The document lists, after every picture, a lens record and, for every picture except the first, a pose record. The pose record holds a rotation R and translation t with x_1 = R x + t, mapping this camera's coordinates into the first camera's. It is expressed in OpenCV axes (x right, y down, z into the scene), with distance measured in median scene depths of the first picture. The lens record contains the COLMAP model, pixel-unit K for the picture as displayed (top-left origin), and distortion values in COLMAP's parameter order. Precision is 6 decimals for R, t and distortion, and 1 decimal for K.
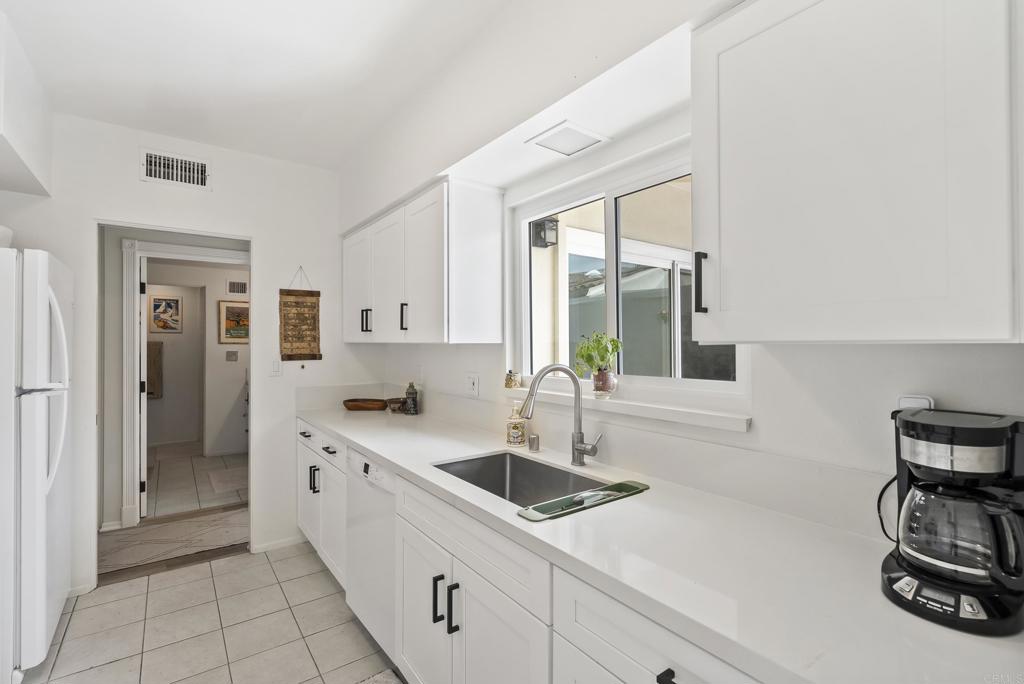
lens RADIAL K [[465.4, 0, 513.9], [0, 465.4, 340.2], [0, 0, 1]] dist [-0.010779, 0.005358]
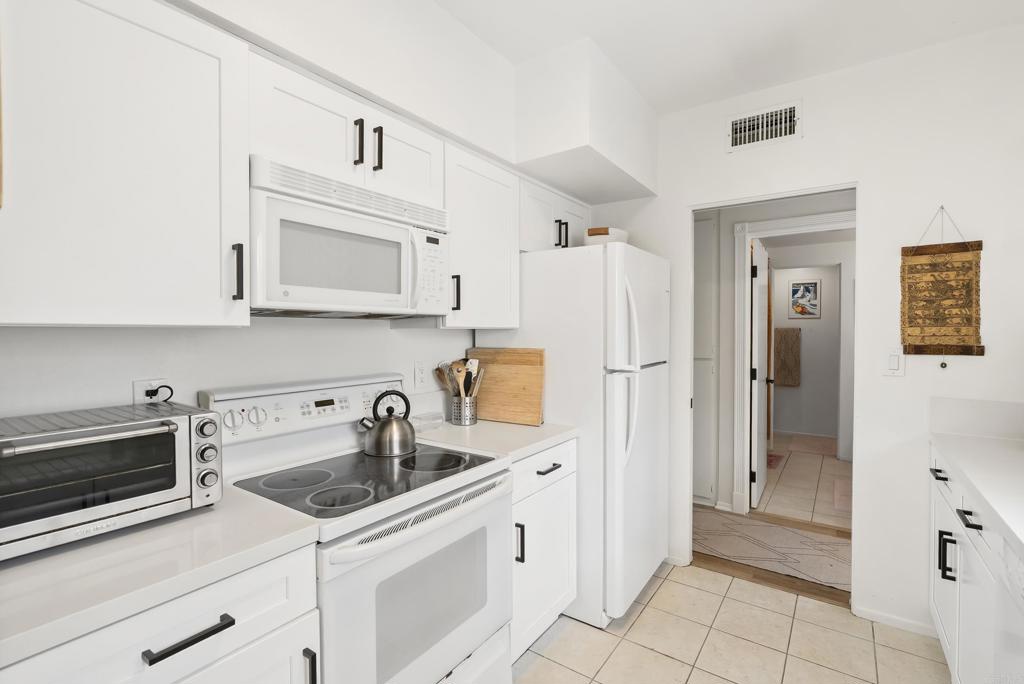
lens RADIAL K [[473.5, 0, 510.5], [0, 473.5, 339.5], [0, 0, 1]] dist [-0.010495, 0.007156]
pose [[0.308187, 0.018238, -0.951151, -0.027434], [0.006494, 0.999753, 0.021274, 0.005248], [0.951304, -0.012733, 0.307992, 0.263743]]
